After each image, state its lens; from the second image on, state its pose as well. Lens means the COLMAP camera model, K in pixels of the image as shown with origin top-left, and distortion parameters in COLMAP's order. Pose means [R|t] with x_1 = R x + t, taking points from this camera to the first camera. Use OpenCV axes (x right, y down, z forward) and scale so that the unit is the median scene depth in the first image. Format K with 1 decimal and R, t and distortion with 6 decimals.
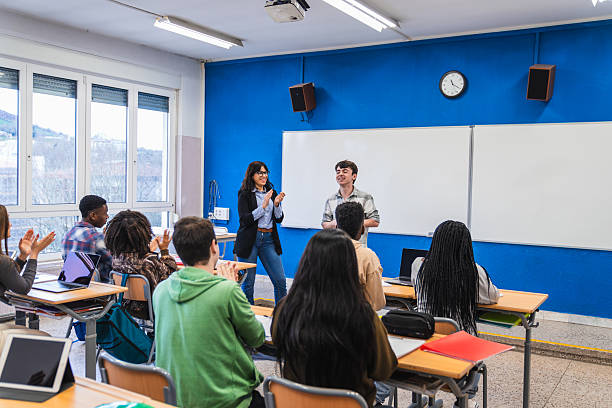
lens RADIAL K [[567.2, 0, 314.5], [0, 567.2, 201.8], [0, 0, 1]] dist [-0.024623, 0.000000]
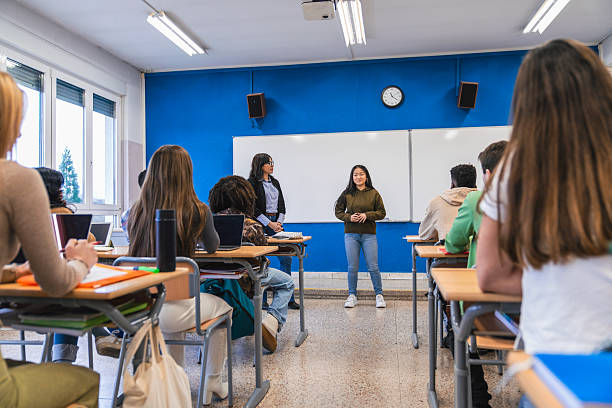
lens RADIAL K [[477.1, 0, 305.5], [0, 477.1, 205.1], [0, 0, 1]] dist [-0.015984, -0.002294]
pose [[0.934179, -0.028099, 0.355698, -0.303621], [0.045561, 0.998128, -0.040809, 0.061013], [-0.353885, 0.054329, 0.933710, 0.111835]]
